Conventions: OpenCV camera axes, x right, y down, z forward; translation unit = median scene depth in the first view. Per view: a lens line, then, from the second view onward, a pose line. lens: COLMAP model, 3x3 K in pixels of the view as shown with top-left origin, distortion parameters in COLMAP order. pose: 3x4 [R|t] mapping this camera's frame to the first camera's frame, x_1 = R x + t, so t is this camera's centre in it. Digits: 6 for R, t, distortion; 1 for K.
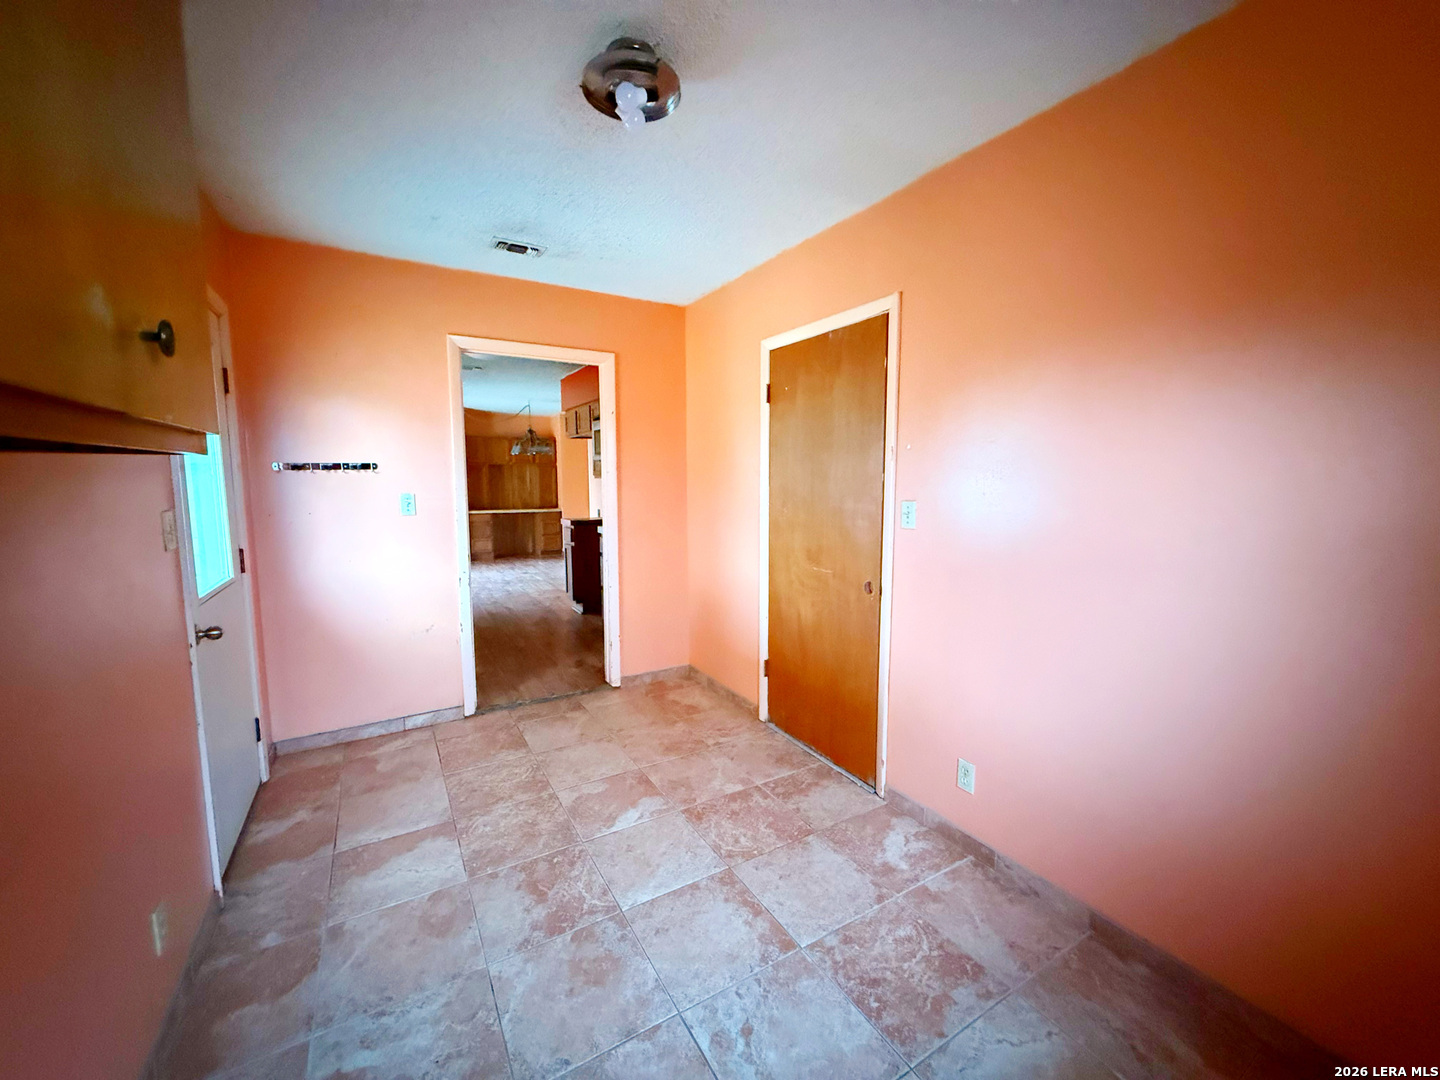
lens RADIAL K [[574.5, 0, 718.6], [0, 574.5, 538.7], [0, 0, 1]] dist [-0.001085, 0.000619]
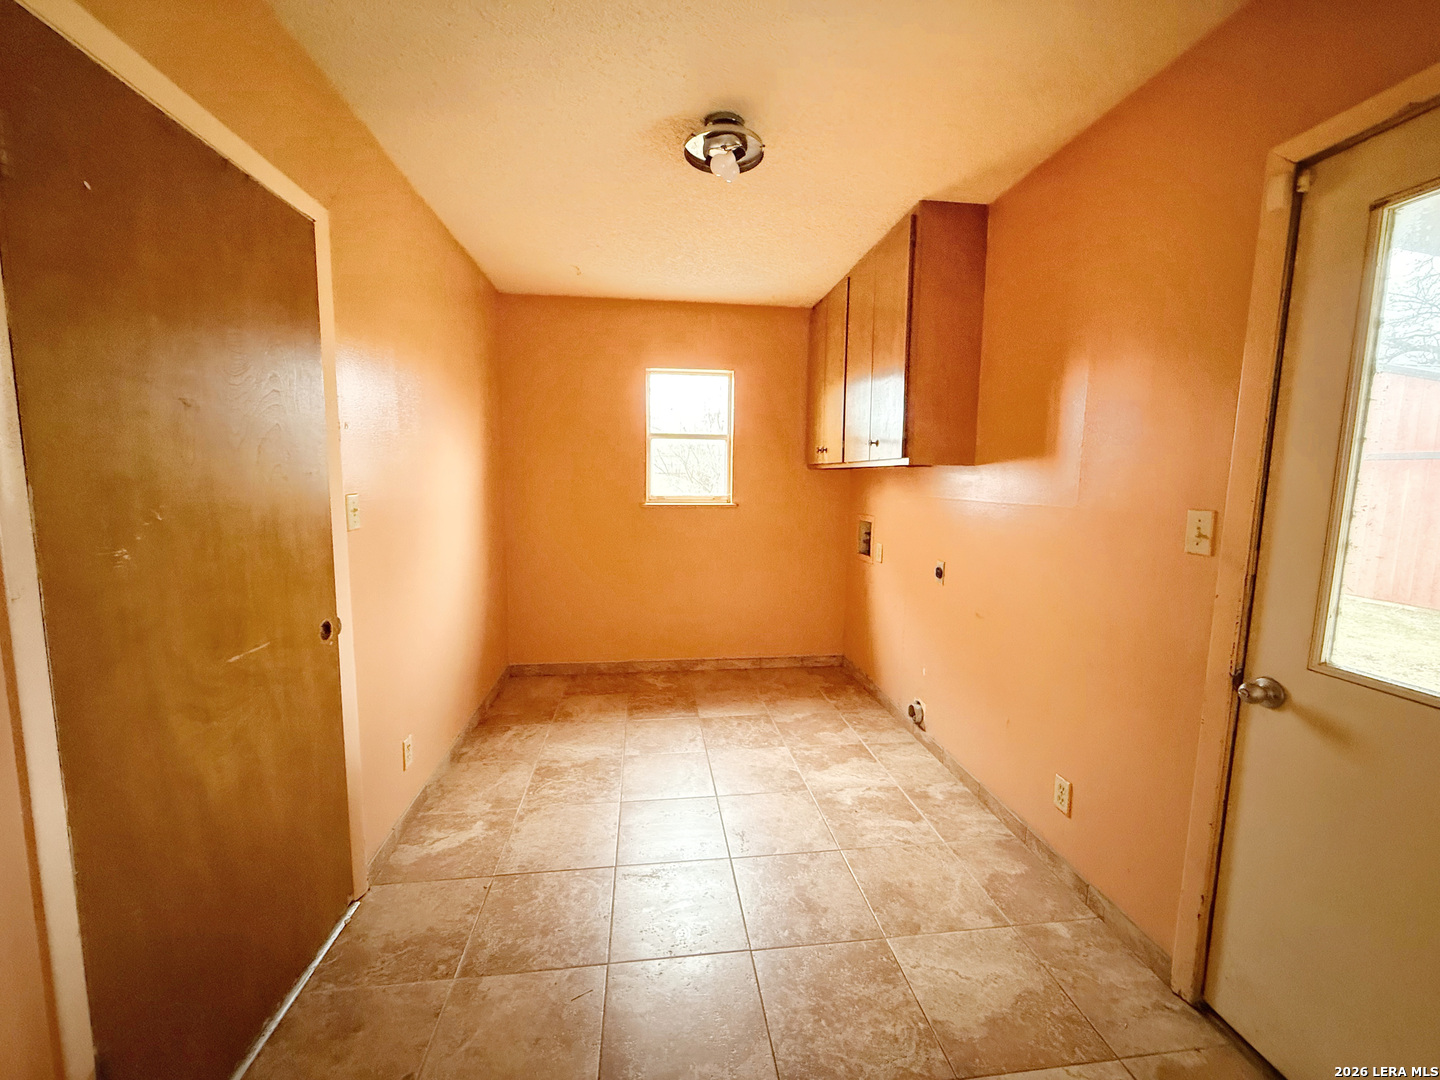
lens RADIAL K [[574.5, 0, 718.6], [0, 574.5, 538.7], [0, 0, 1]] dist [-0.001085, 0.000619]
pose [[-0.916879, -0.053847, 0.395516, -0.501237], [0.030837, 0.978343, 0.204681, -0.170264], [-0.397971, 0.199864, -0.895362, 1.700950]]
